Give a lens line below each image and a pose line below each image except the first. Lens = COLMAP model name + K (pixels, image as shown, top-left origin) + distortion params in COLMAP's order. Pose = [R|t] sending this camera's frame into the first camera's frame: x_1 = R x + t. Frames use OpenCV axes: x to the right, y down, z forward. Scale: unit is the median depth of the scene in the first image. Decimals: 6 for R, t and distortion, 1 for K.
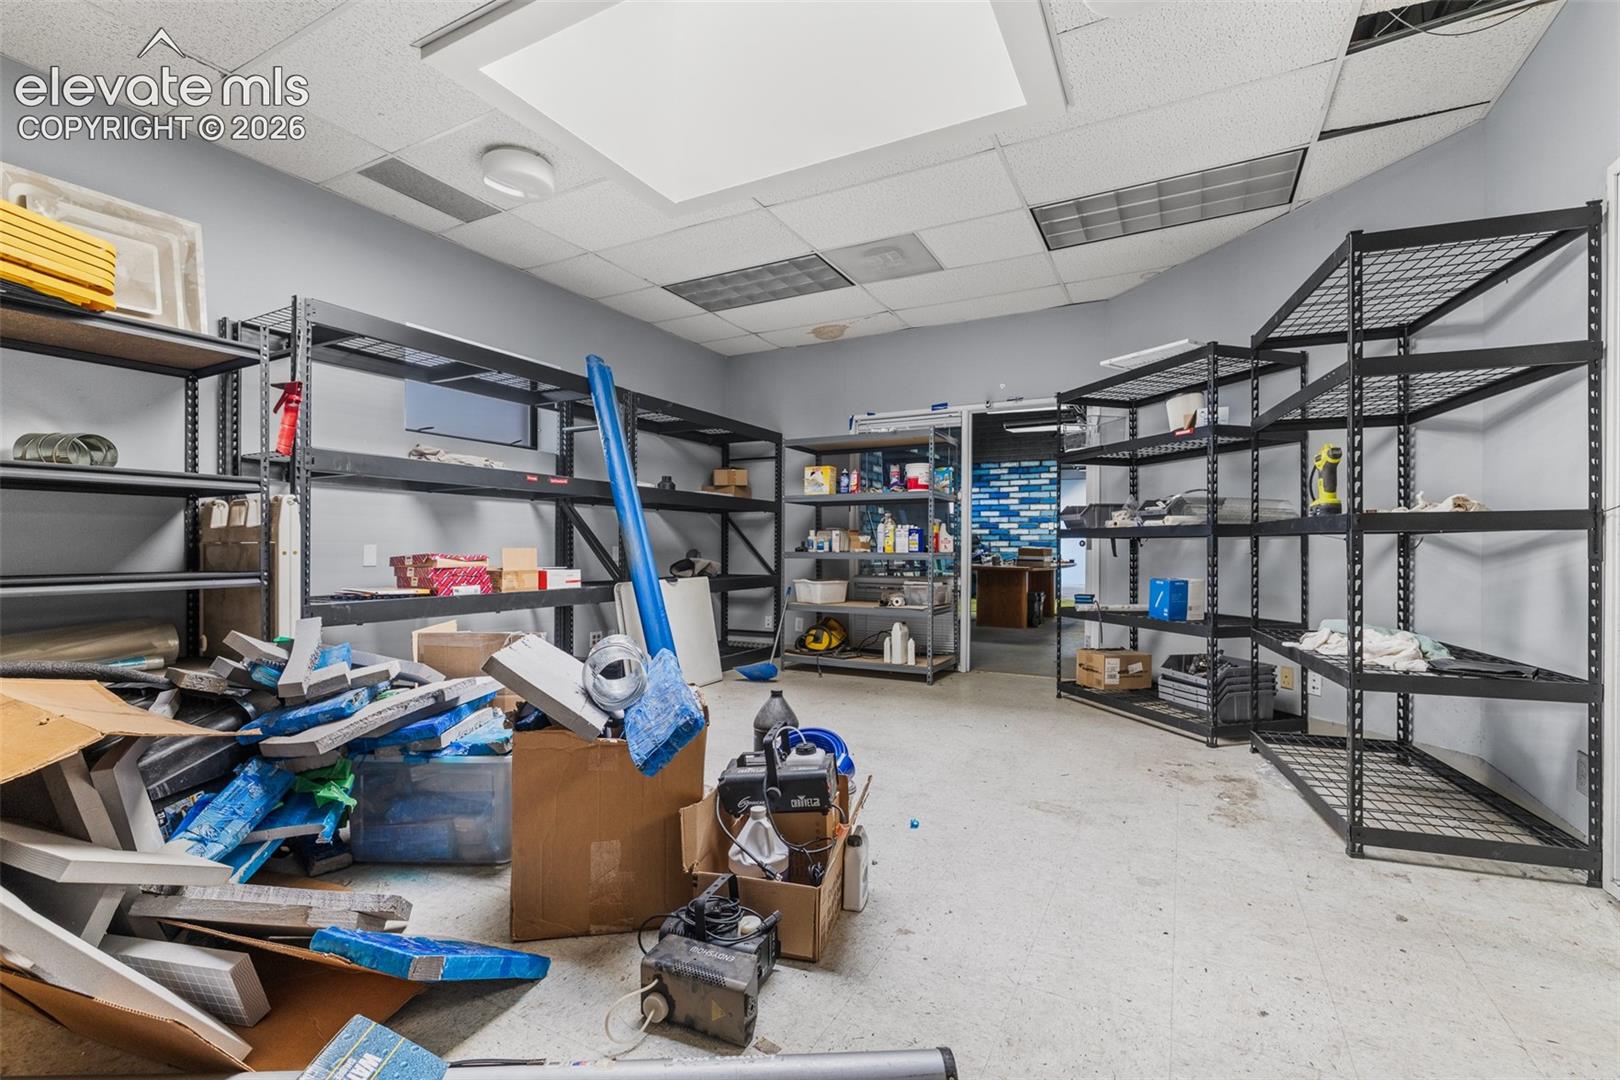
lens RADIAL K [[710.5, 0, 806.9], [0, 710.5, 545.9], [0, 0, 1]] dist [0.000266, 0.000640]
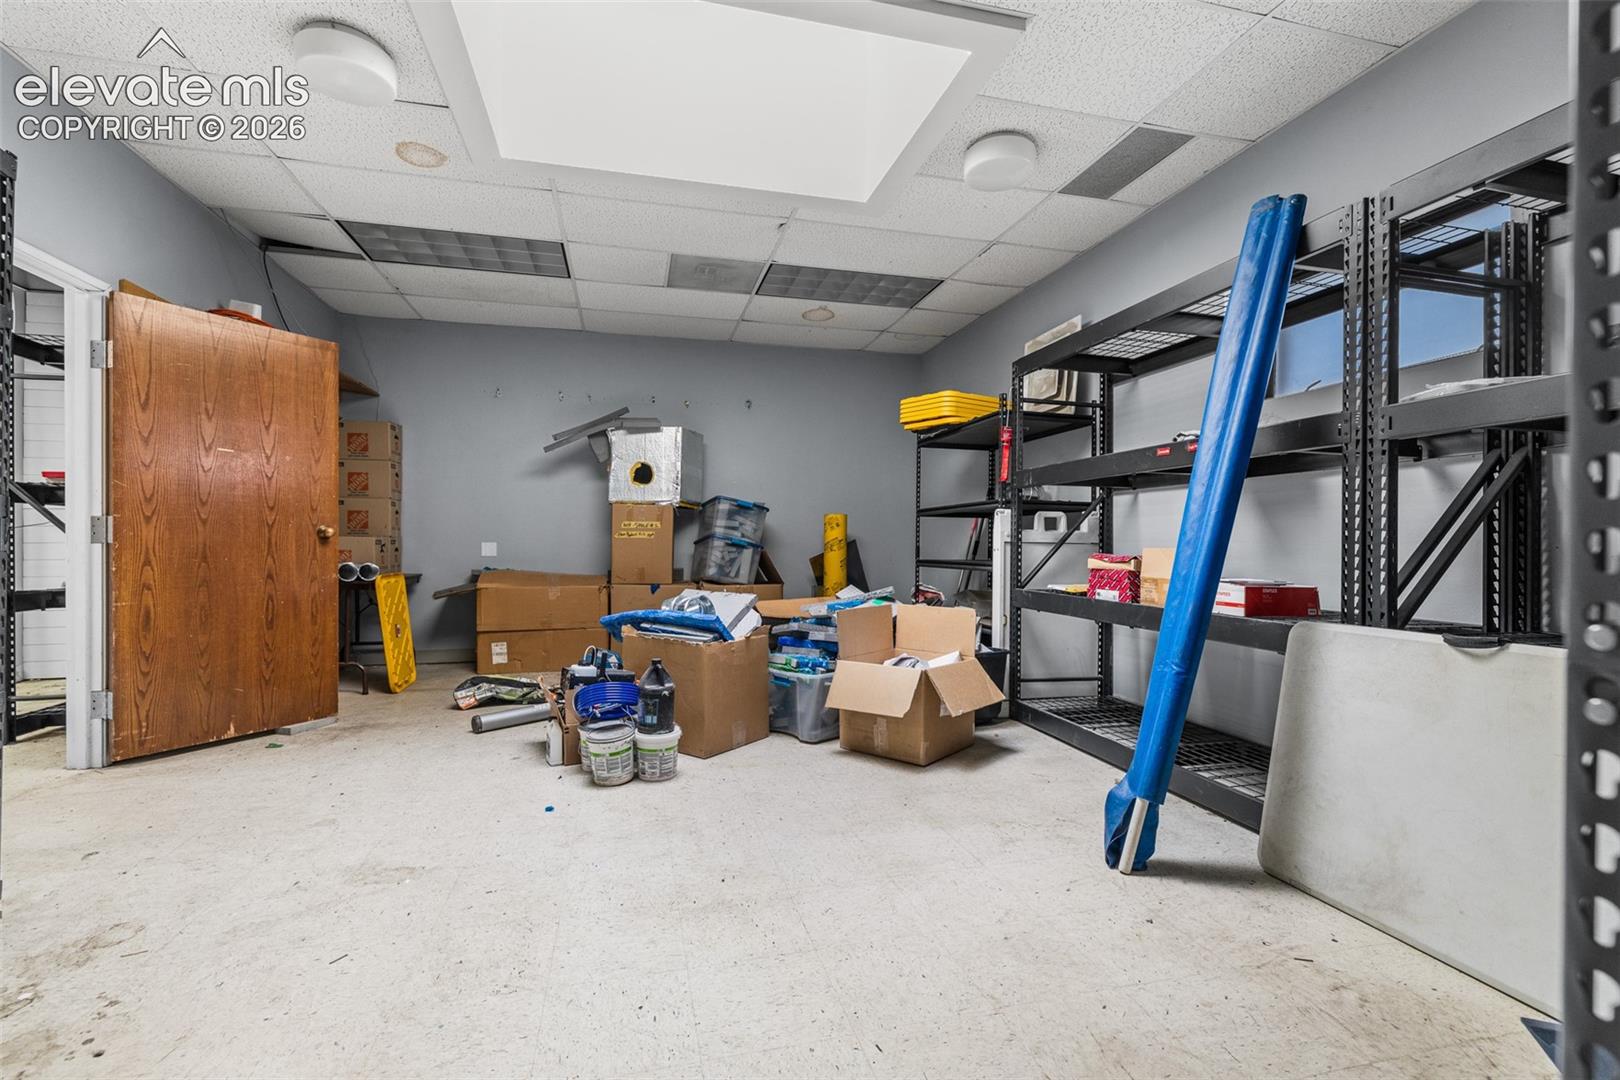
lens RADIAL K [[710.5, 0, 806.9], [0, 710.5, 545.9], [0, 0, 1]] dist [0.000266, 0.000640]
pose [[-0.741097, -0.004776, -0.671381, 0.529216], [-0.007756, 0.999969, 0.001448, 0.002640], [0.671353, 0.006280, -0.741111, 1.869046]]
